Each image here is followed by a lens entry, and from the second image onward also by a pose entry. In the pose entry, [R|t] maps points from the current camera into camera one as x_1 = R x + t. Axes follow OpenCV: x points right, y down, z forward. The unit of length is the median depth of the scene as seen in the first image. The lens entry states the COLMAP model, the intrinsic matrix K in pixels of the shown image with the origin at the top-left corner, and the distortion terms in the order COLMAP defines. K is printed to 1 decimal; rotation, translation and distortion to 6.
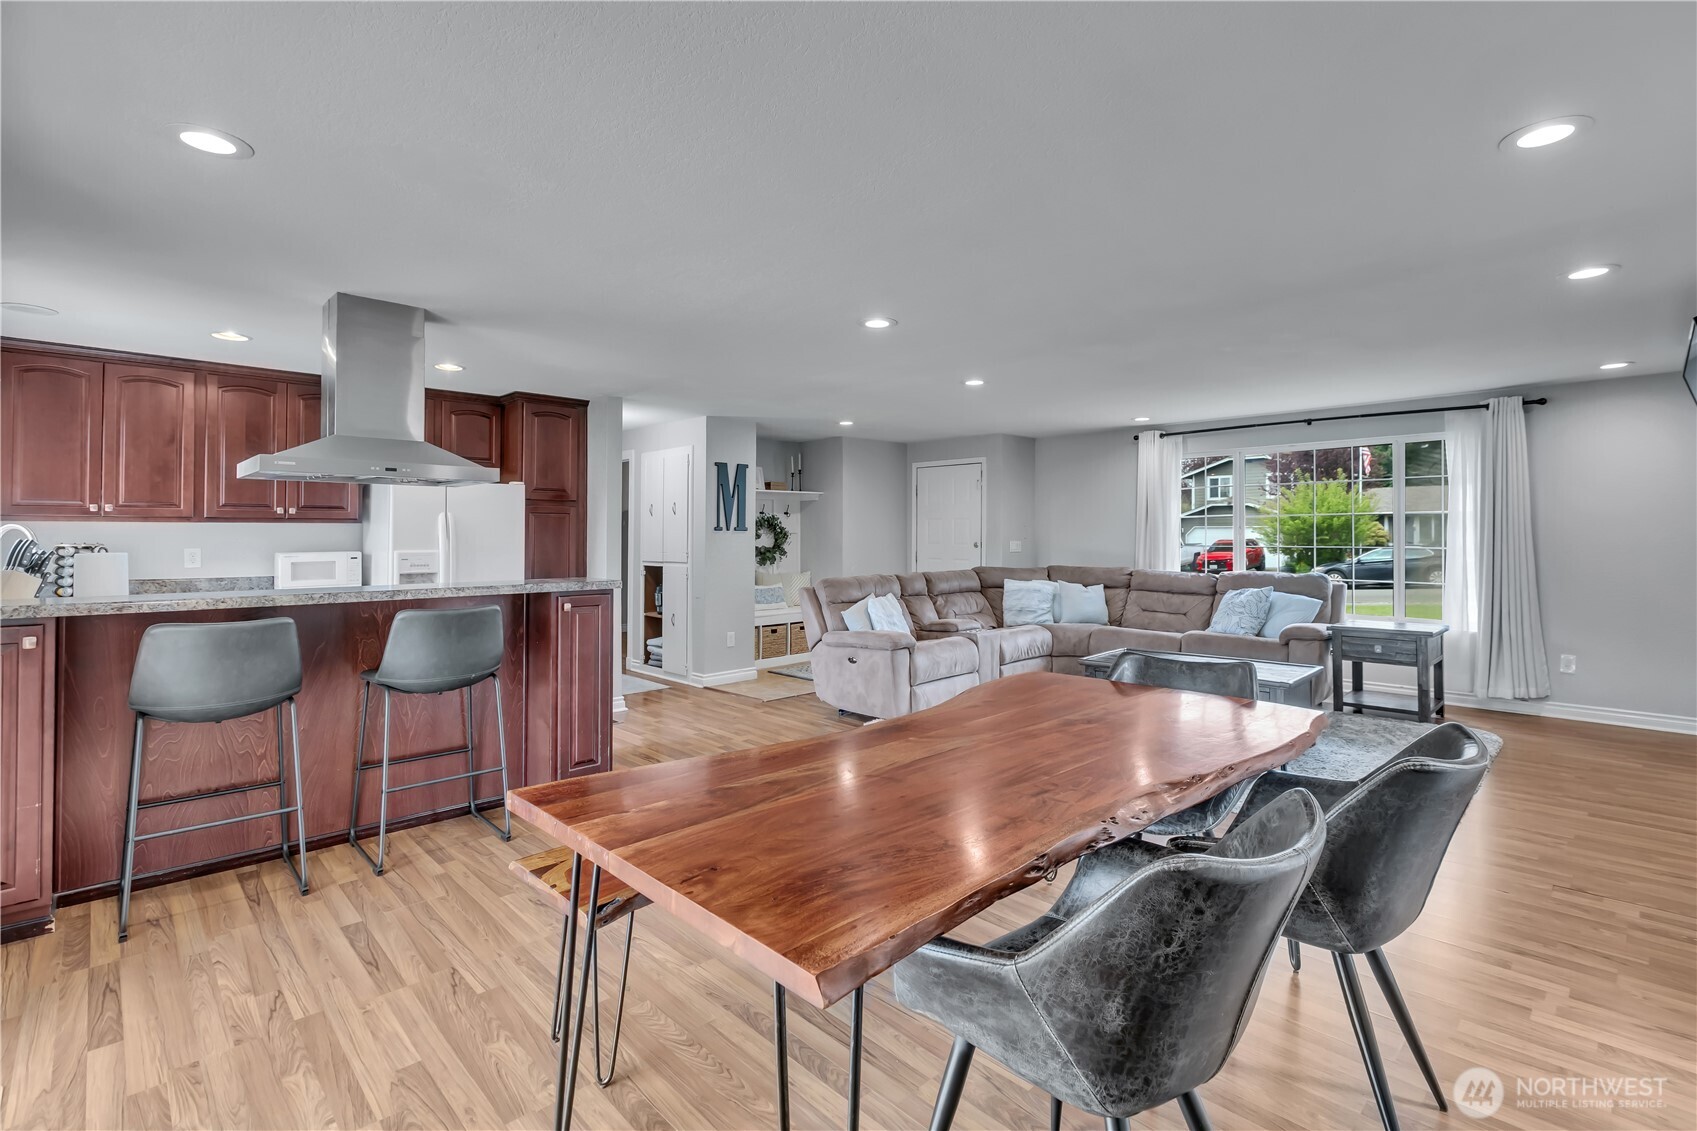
lens RADIAL K [[783.2, 0, 859.5], [0, 783.2, 543.5], [0, 0, 1]] dist [0.002913, -0.000480]
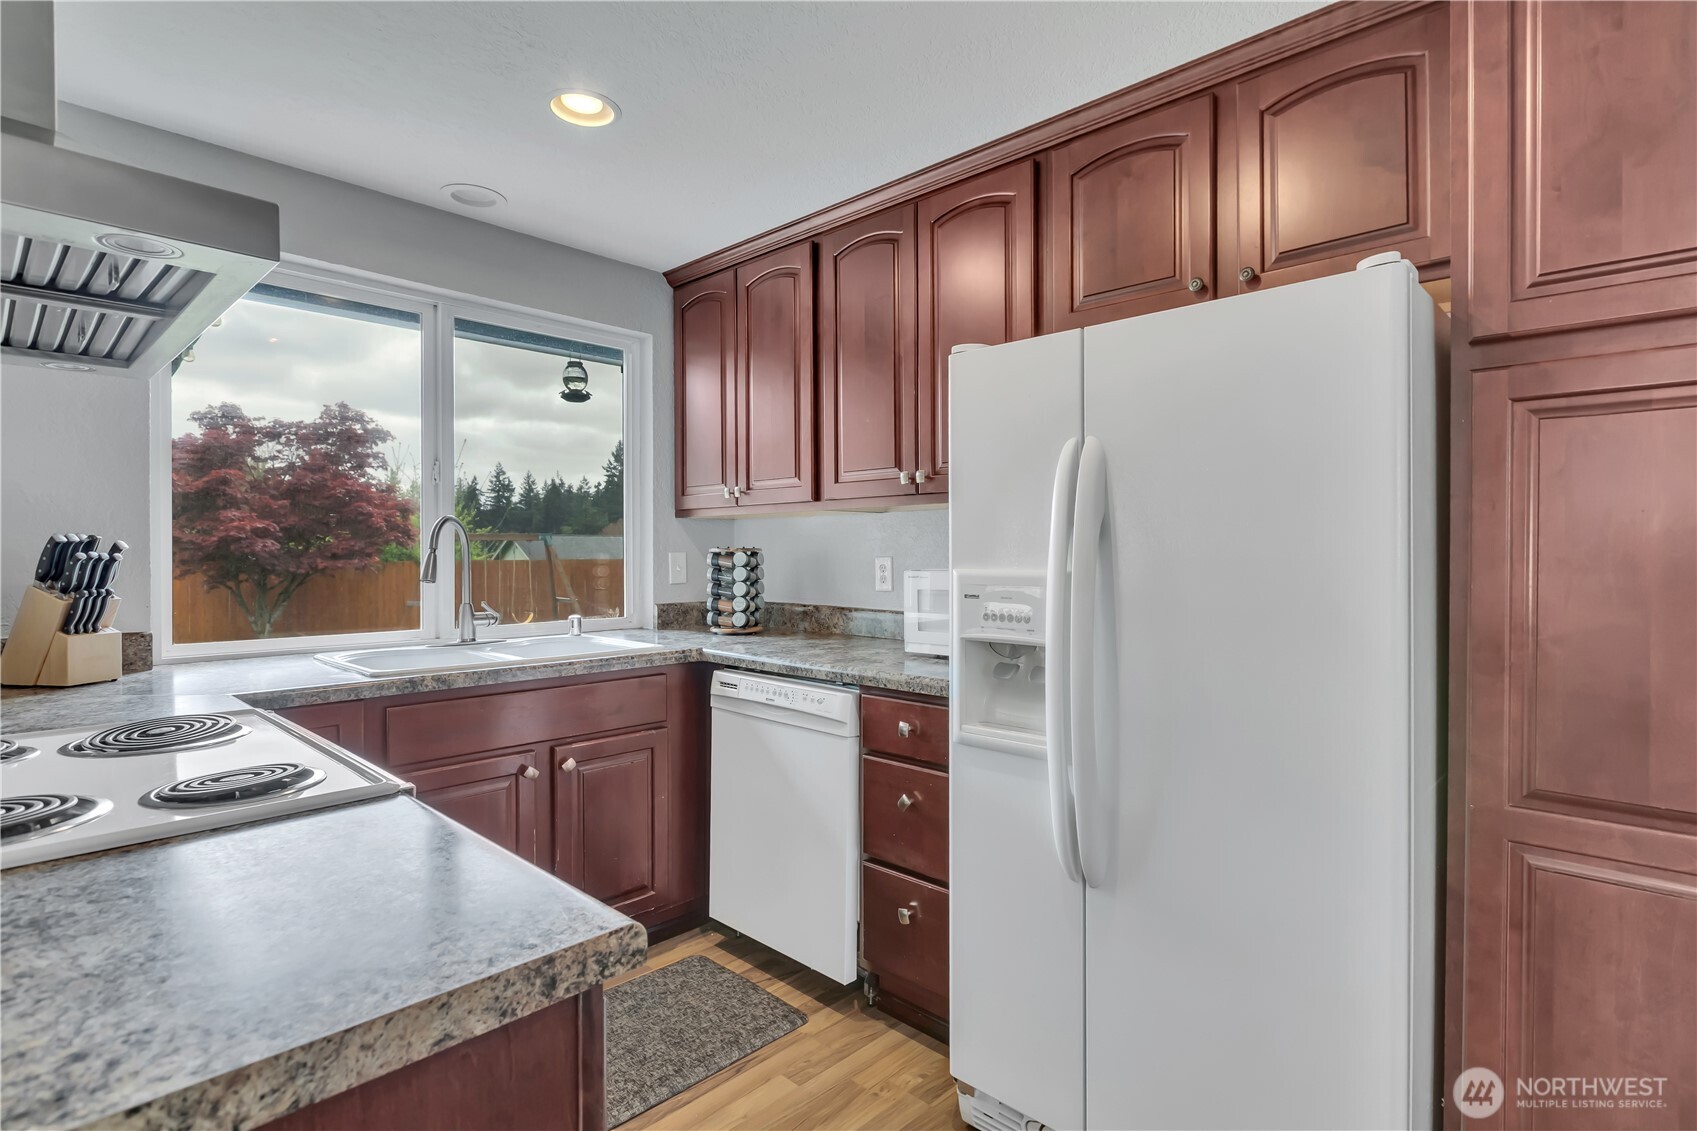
lens RADIAL K [[823.8, 0, 858.8], [0, 823.8, 563.4], [0, 0, 1]] dist [0.002464, -0.000339]
pose [[0.057247, 0.012498, -0.998282, -0.221530], [-0.007087, 0.999902, 0.012112, 0.002594], [0.998335, 0.006381, 0.057330, 0.840331]]
